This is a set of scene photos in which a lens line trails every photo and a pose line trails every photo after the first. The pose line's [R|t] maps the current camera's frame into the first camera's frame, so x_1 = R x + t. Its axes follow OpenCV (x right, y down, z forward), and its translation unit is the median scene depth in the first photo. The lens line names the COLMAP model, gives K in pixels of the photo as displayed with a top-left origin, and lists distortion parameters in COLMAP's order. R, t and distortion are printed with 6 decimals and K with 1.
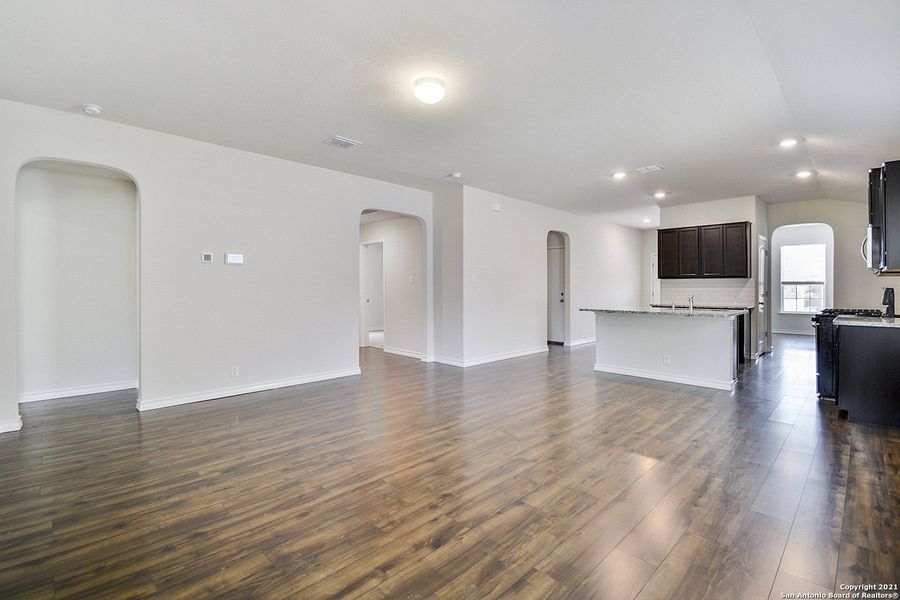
lens RADIAL K [[423.7, 0, 451.8], [0, 423.7, 287.4], [0, 0, 1]] dist [-0.002165, -0.000687]
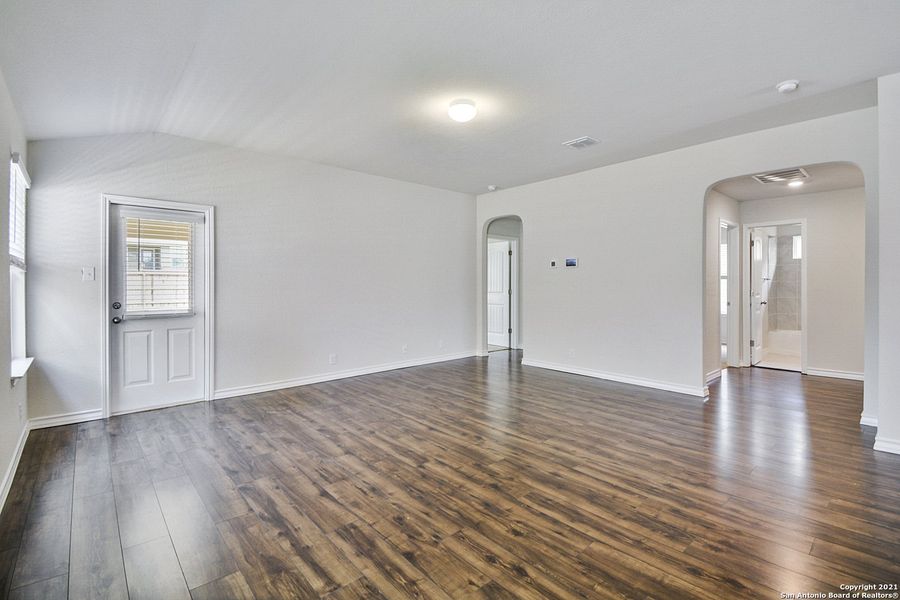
lens RADIAL K [[423.7, 0, 451.8], [0, 423.7, 287.4], [0, 0, 1]] dist [-0.002165, -0.000687]
pose [[-0.079488, 0.004142, -0.996827, 1.194403], [-0.005433, 0.999975, 0.004588, -0.001961], [0.996821, 0.005780, -0.079464, 1.192429]]
